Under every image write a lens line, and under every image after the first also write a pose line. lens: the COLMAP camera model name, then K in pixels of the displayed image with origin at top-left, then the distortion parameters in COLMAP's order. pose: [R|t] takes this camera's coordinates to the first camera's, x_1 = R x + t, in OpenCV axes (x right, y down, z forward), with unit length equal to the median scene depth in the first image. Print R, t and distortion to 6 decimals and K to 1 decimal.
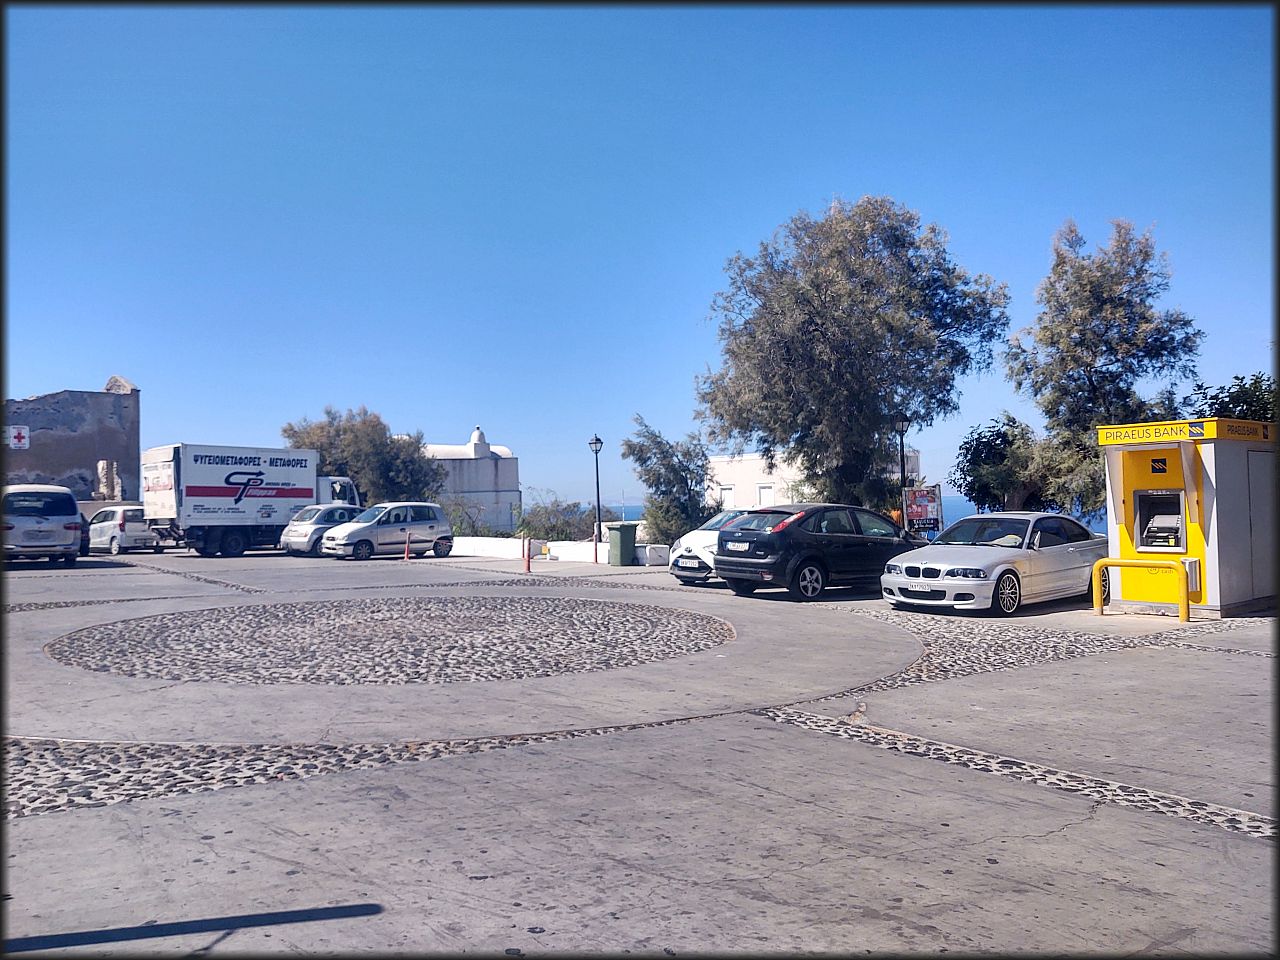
lens RADIAL K [[943.5, 0, 640.2], [0, 943.5, 479.8], [0, 0, 1]] dist [-0.033995, -0.003520]
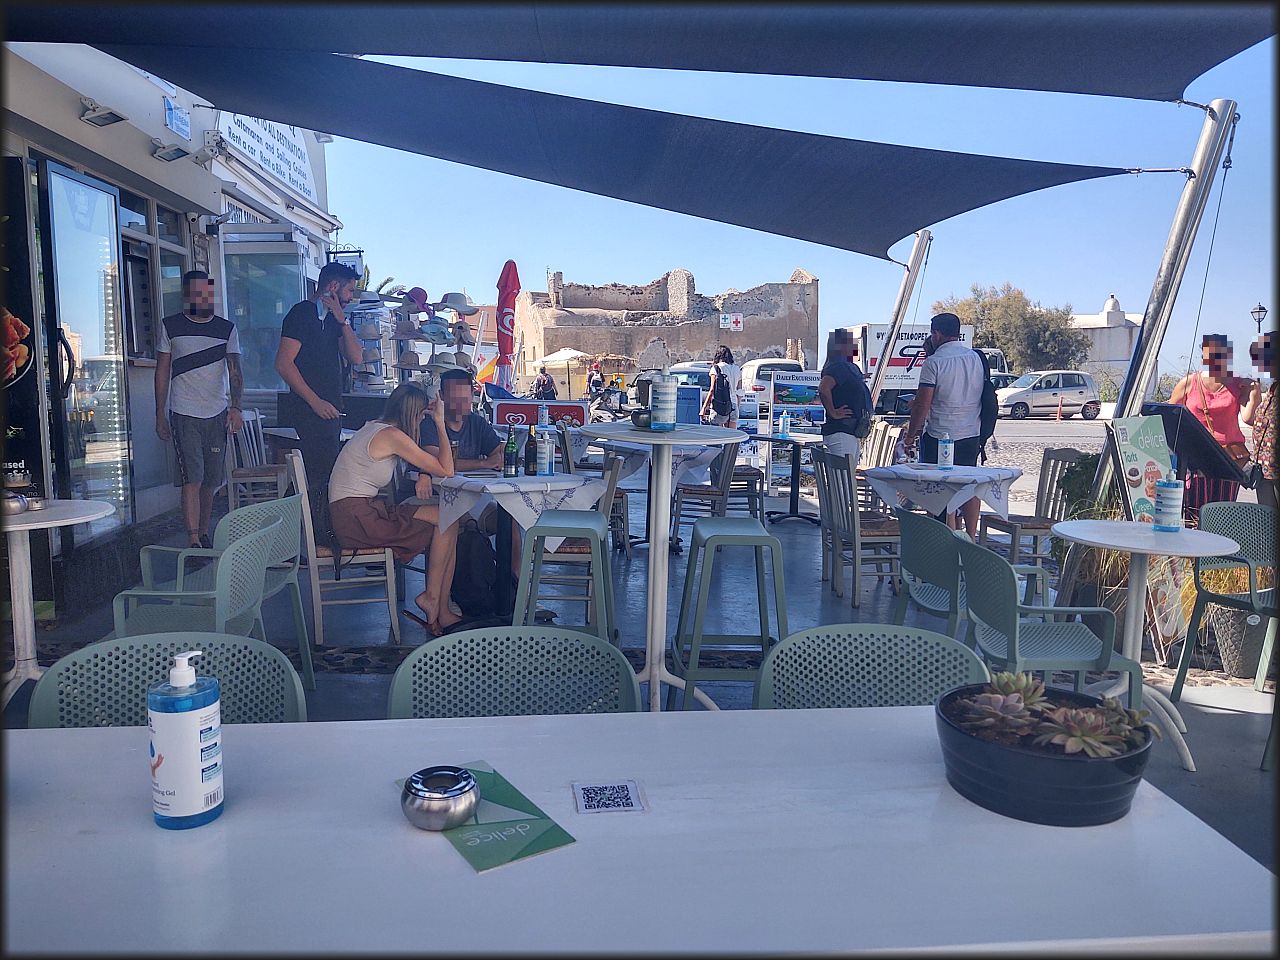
lens RADIAL K [[943.5, 0, 638.6], [0, 943.5, 478.5], [0, 0, 1]] dist [-0.033995, -0.003520]
pose [[0.815393, 0.059335, -0.575859, -0.004099], [0.018513, 0.991552, 0.128380, -0.000519], [0.578611, -0.115341, 0.807407, -0.187226]]
